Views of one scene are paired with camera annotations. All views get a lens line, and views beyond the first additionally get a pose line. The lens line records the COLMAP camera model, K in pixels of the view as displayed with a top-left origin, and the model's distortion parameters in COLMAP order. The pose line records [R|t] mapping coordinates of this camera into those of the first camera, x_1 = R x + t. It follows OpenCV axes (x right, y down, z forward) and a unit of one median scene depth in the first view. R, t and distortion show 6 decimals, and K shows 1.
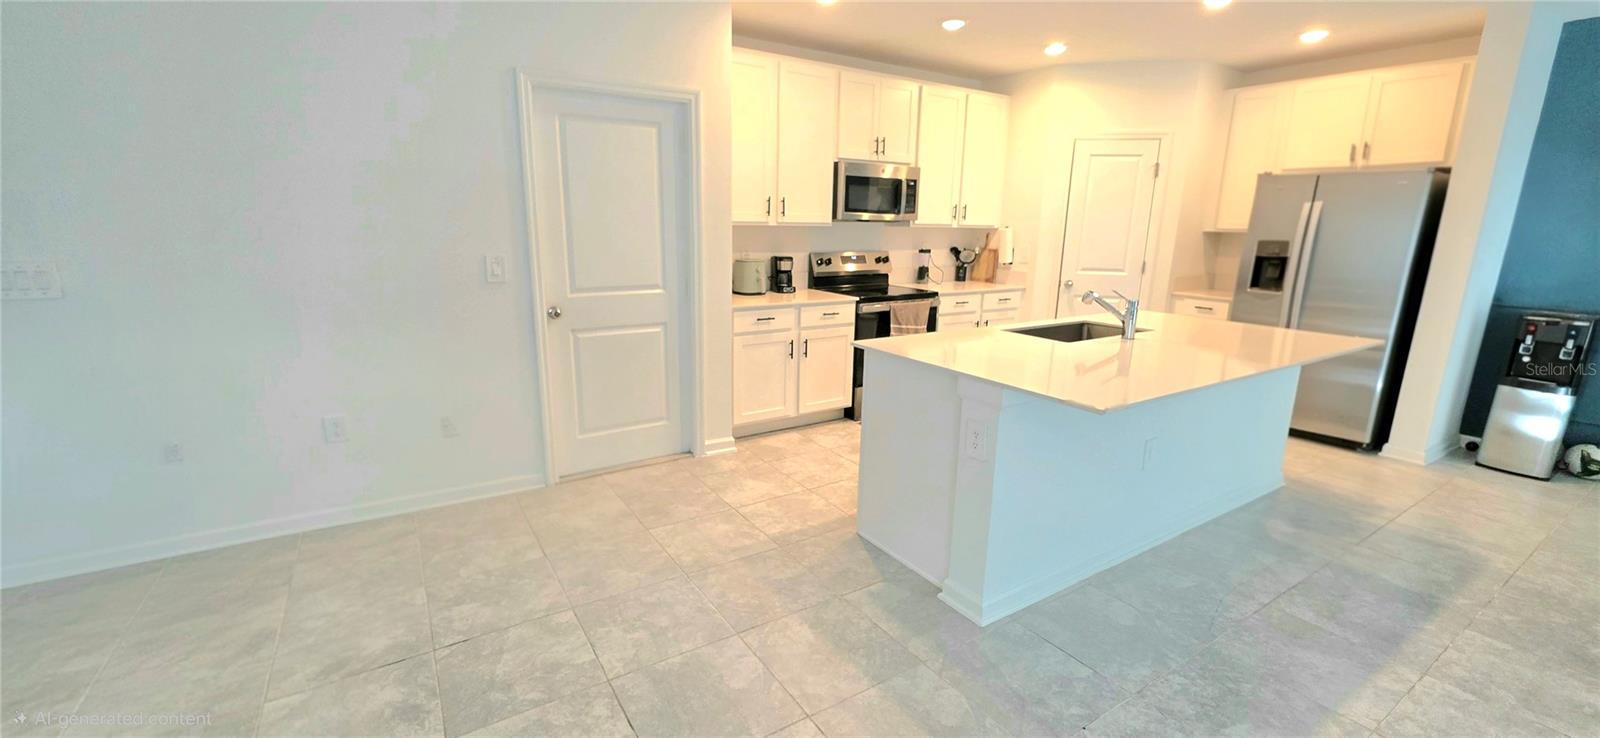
lens RADIAL K [[647.3, 0, 807.2], [0, 647.3, 366.6], [0, 0, 1]] dist [-0.001590, 0.000683]
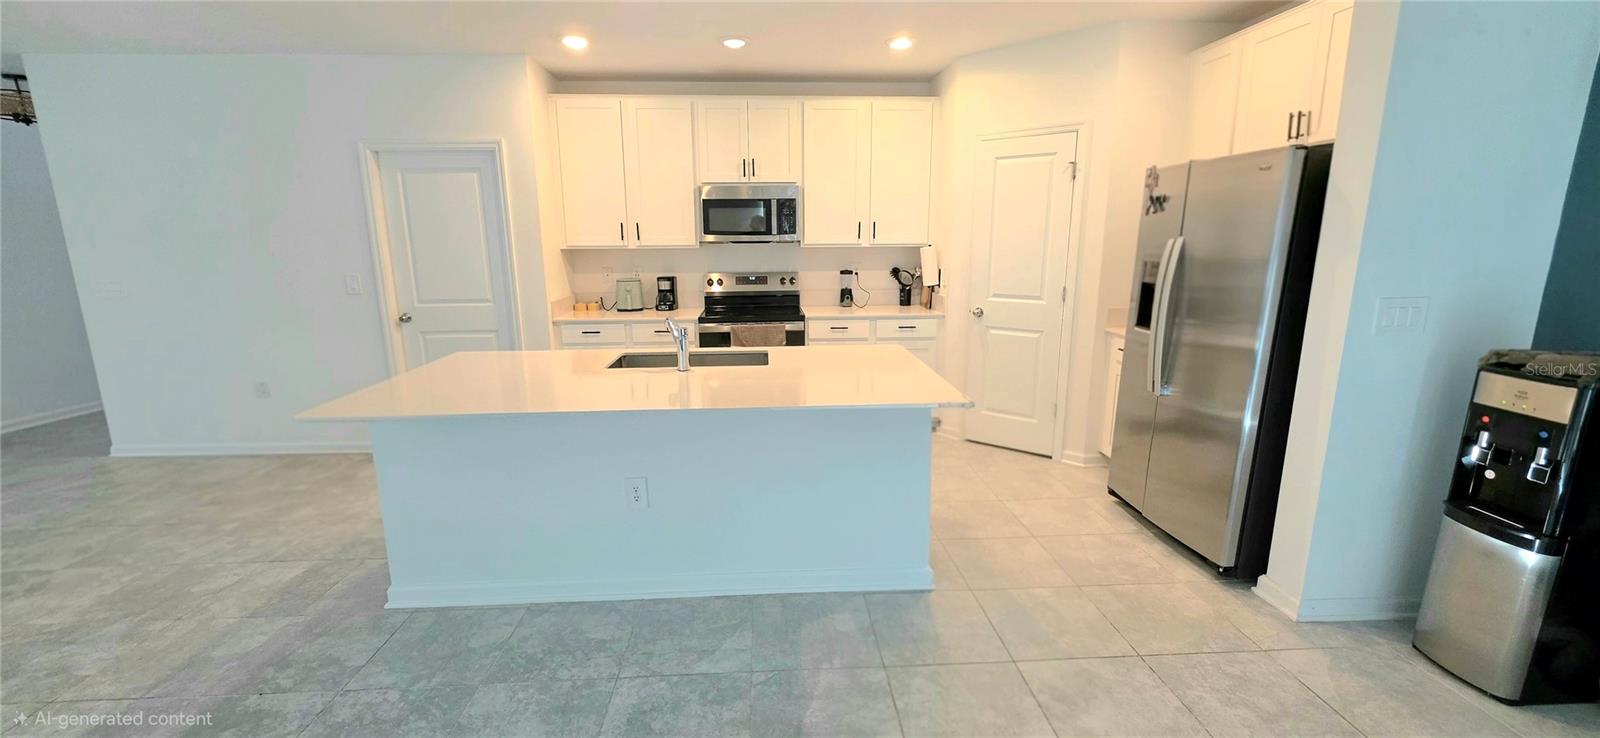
lens RADIAL K [[647.3, 0, 825.9], [0, 647.3, 378.2], [0, 0, 1]] dist [-0.001590, 0.000683]
pose [[0.865139, 0.085965, -0.494111, 0.816692], [-0.090482, 0.995788, 0.014822, -0.046289], [0.493304, 0.031885, 0.869273, 0.218252]]
